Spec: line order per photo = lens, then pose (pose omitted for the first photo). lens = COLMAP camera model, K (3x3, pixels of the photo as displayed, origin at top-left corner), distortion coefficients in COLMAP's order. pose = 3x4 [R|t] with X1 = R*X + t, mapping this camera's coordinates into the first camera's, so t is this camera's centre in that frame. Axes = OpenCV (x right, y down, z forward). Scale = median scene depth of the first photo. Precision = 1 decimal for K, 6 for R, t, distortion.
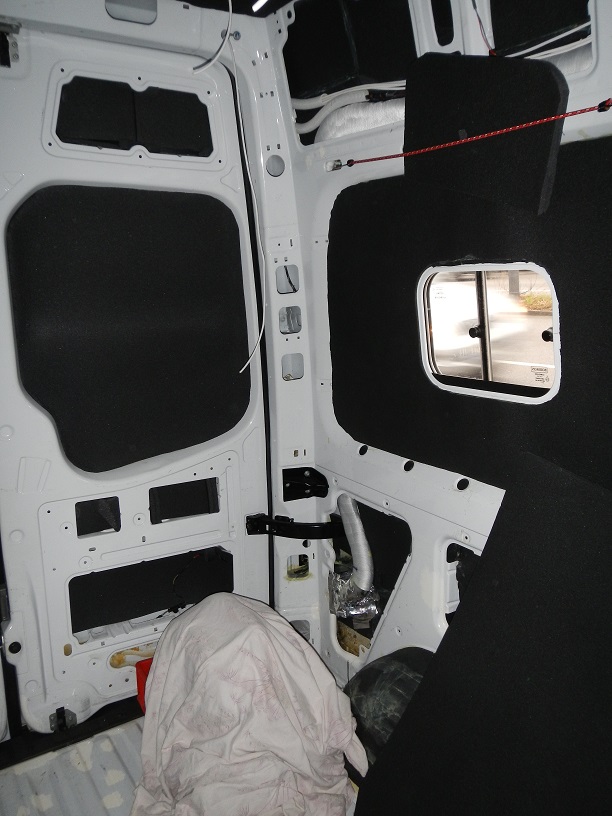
lens RADIAL K [[678.7, 0, 306.9], [0, 678.7, 419.5], [0, 0, 1]] dist [-0.001472, 0.001204]
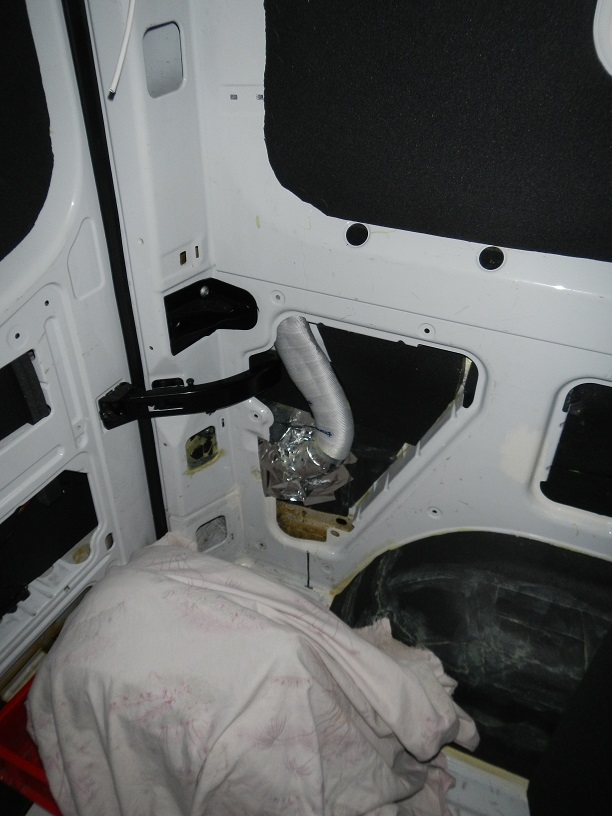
lens RADIAL K [[678.7, 0, 306.9], [0, 678.7, 419.5], [0, 0, 1]] dist [-0.001472, 0.001204]
pose [[0.831894, -0.323693, 0.450750, -0.206984], [0.098804, 0.885675, 0.453671, -0.061841], [-0.546068, -0.332870, 0.768770, 0.561042]]
